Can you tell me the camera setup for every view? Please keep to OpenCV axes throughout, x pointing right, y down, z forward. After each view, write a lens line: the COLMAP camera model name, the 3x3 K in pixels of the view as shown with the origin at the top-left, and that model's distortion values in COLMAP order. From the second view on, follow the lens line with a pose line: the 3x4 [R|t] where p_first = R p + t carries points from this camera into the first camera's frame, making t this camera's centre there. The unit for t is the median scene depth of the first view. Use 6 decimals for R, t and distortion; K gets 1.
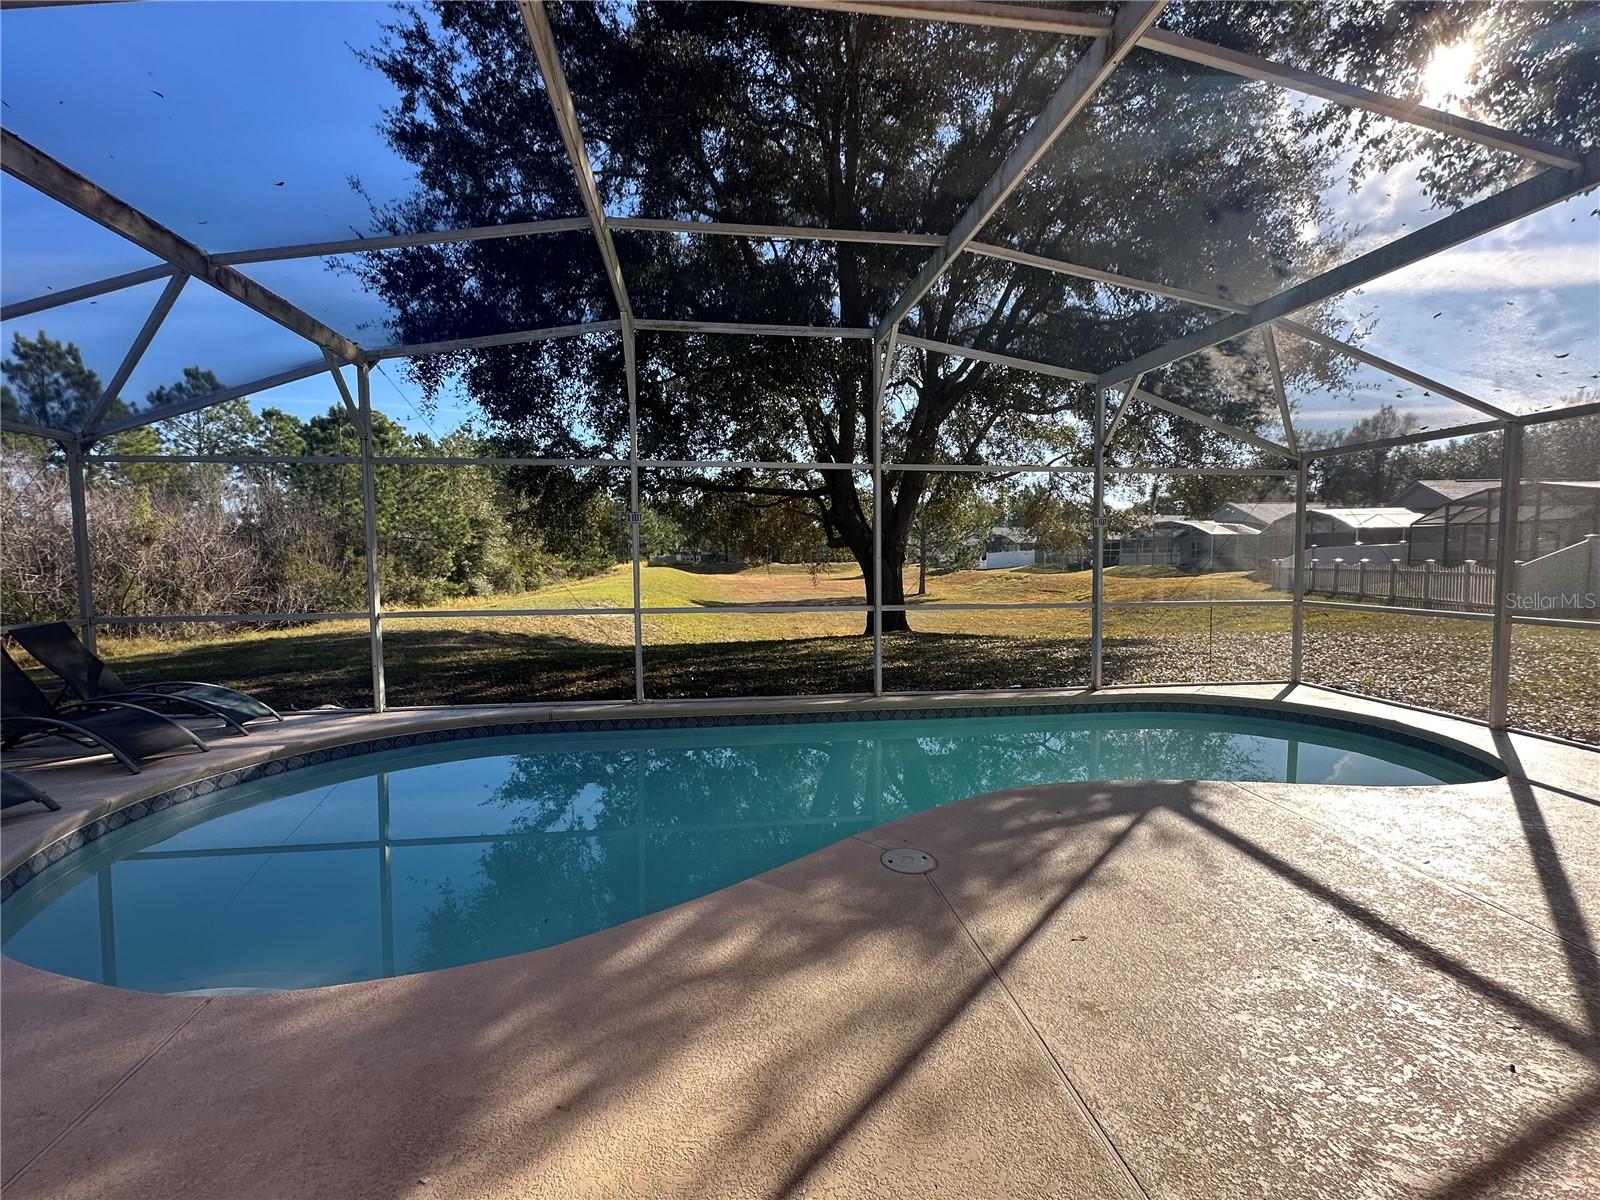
lens RADIAL K [[731.6, 0, 800.0], [0, 731.6, 600.0], [0, 0, 1]] dist [0.000978, 0.000056]
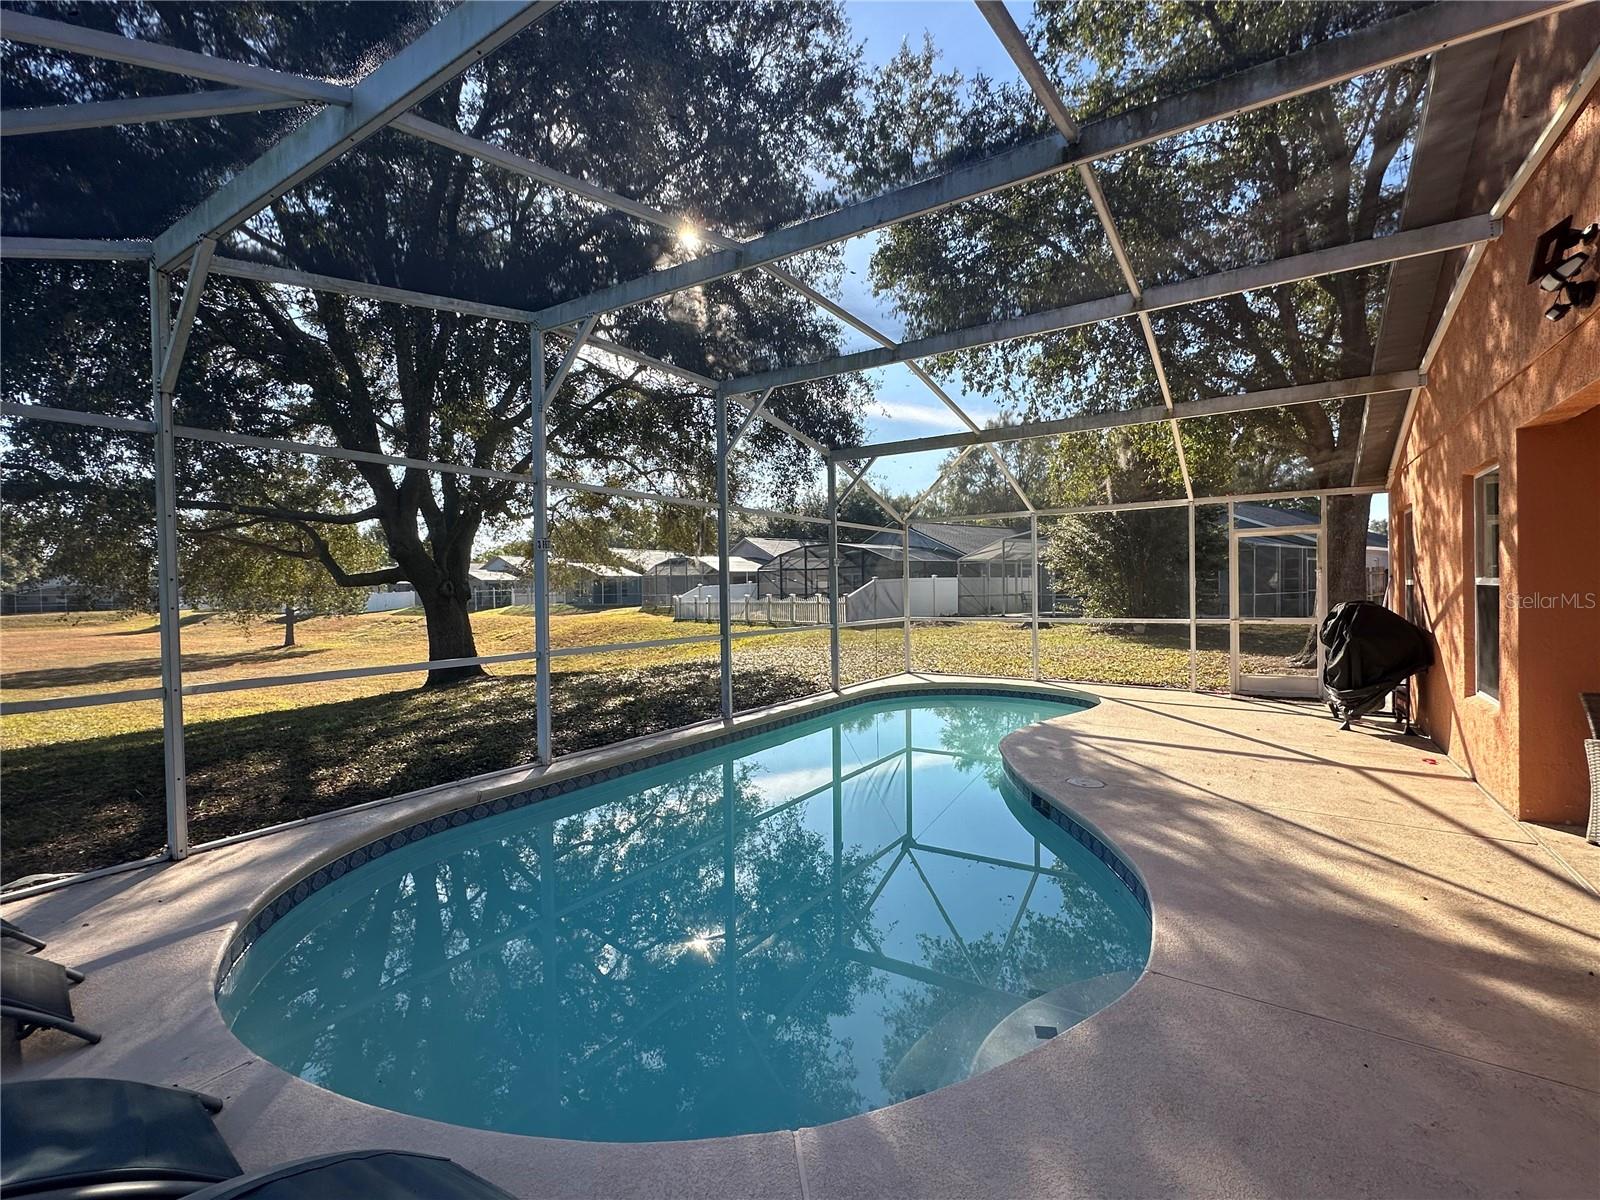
lens RADIAL K [[709.9, 0, 800.0], [0, 709.9, 600.0], [0, 0, 1]] dist [-0.000680, -0.000201]
pose [[0.644665, -0.013107, 0.764352, -1.616167], [0.056907, 0.997902, -0.030885, -0.011470], [-0.762344, 0.063407, 0.644059, 0.589142]]
